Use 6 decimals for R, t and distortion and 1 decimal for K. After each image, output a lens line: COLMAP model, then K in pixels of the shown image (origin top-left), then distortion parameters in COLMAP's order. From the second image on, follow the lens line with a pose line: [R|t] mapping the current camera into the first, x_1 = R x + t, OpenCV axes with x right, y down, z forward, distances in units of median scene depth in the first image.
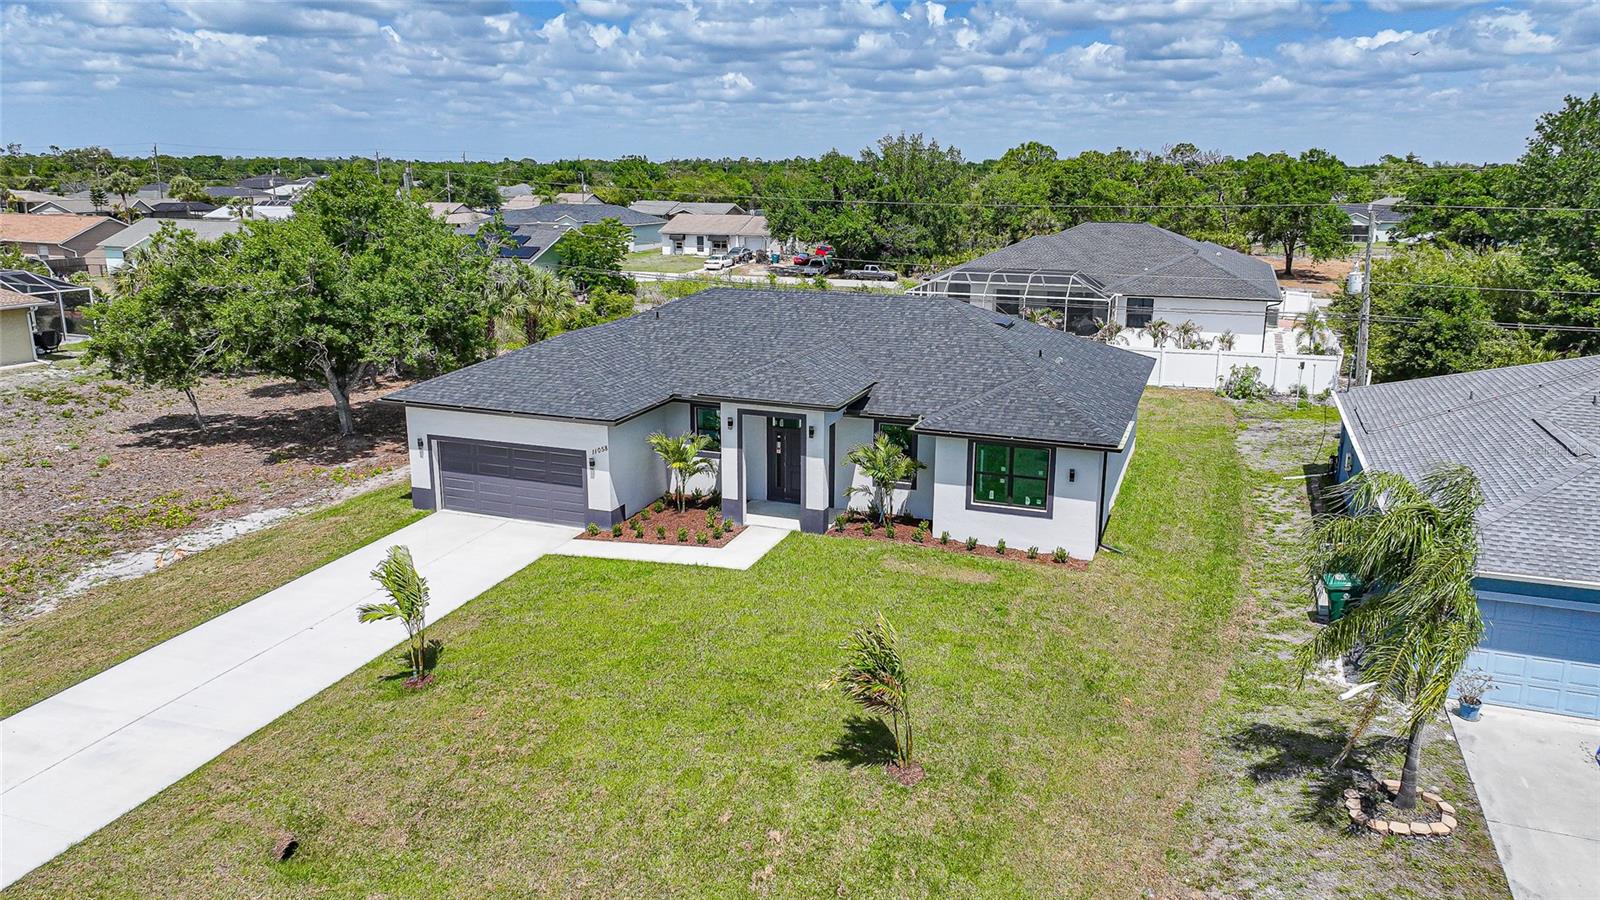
lens RADIAL K [[1100.7, 0, 817.0], [0, 1100.7, 448.7], [0, 0, 1]] dist [-0.004331, 0.020994]
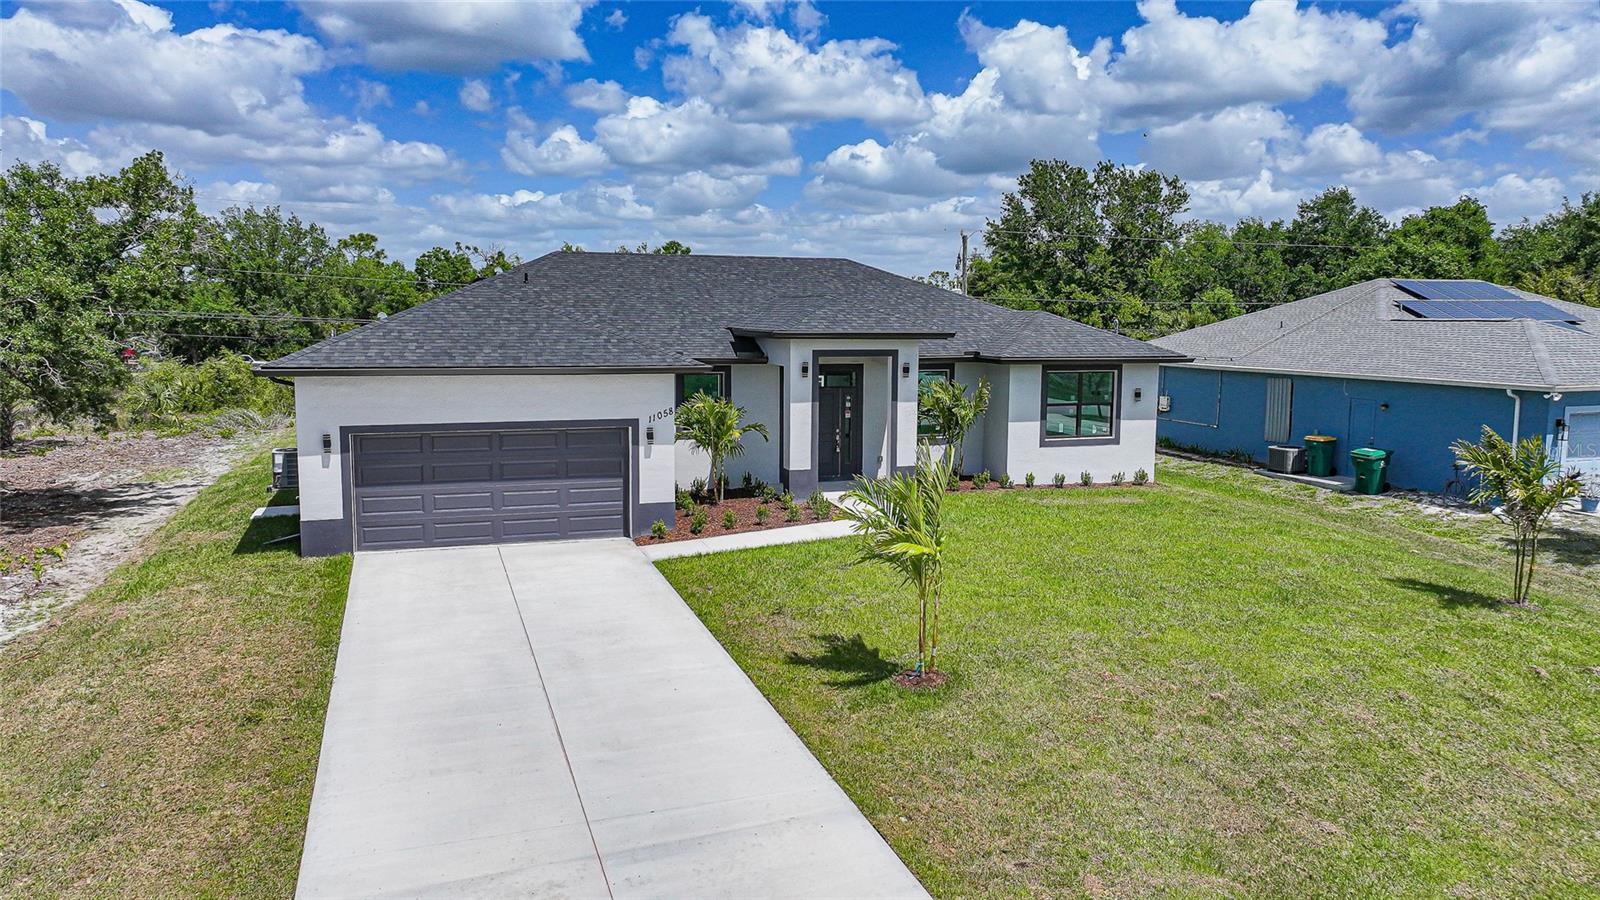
lens RADIAL K [[1100.7, 0, 794.1], [0, 1100.7, 462.3], [0, 0, 1]] dist [-0.004331, 0.020994]
pose [[0.769533, -0.083603, 0.633111, -0.573189], [0.154495, 0.986316, -0.057541, 0.084003], [-0.619638, 0.142093, 0.771919, 0.397511]]
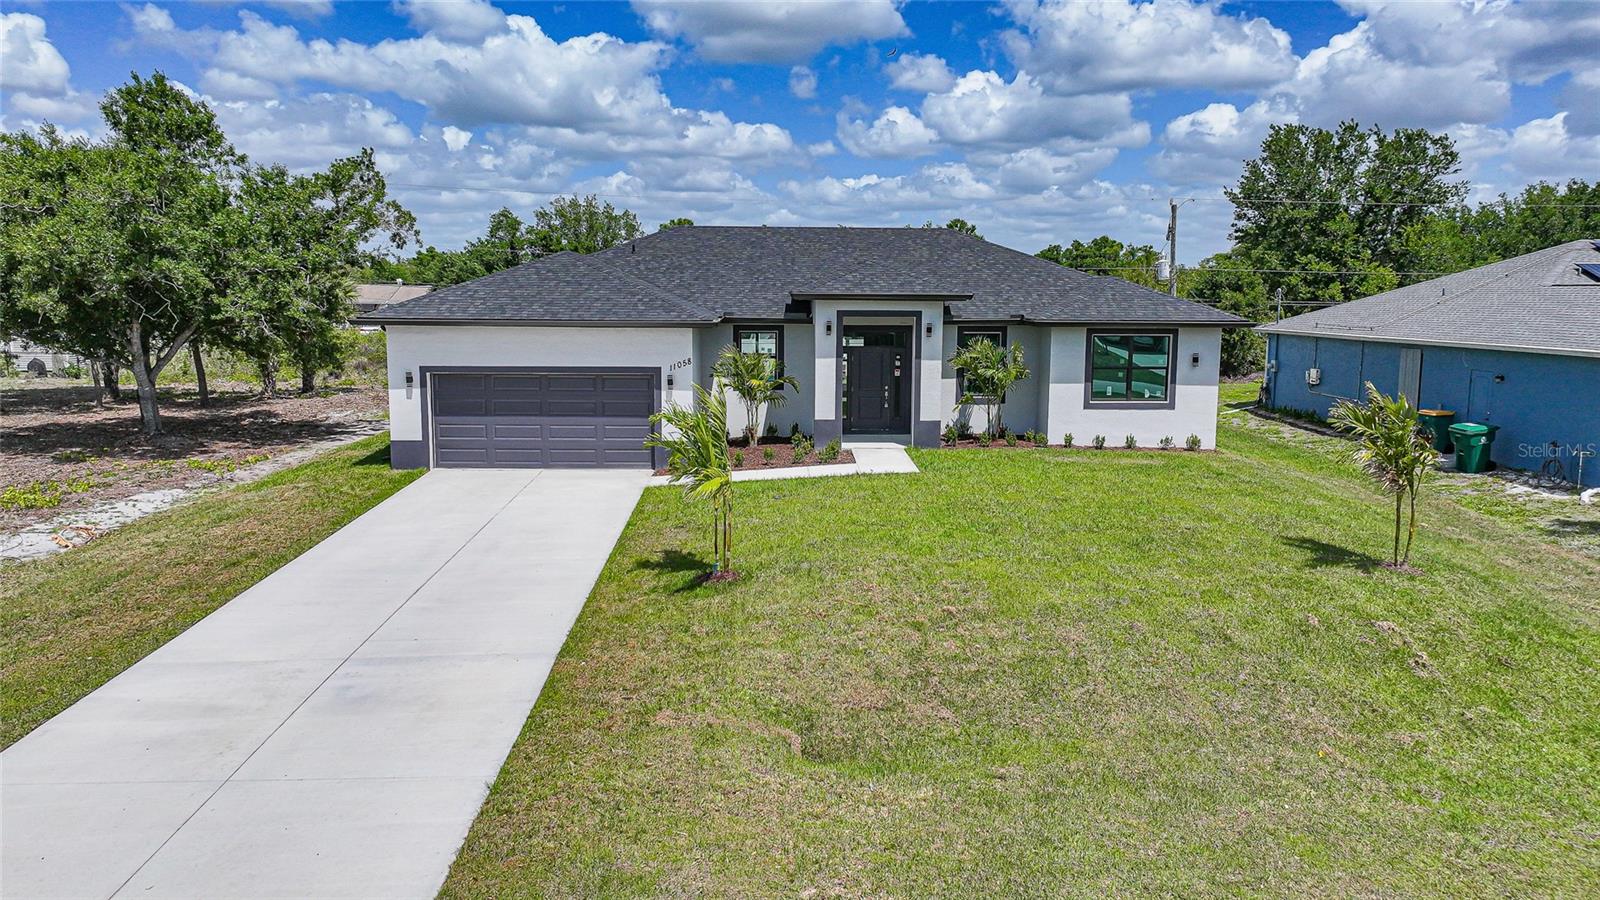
lens RADIAL K [[1100.7, 0, 791.7], [0, 1100.7, 451.3], [0, 0, 1]] dist [-0.004331, 0.020994]
pose [[0.925064, -0.052517, 0.376164, -0.424622], [0.091651, 0.991993, -0.086896, 0.141679], [-0.368588, 0.114860, 0.922469, 0.218878]]
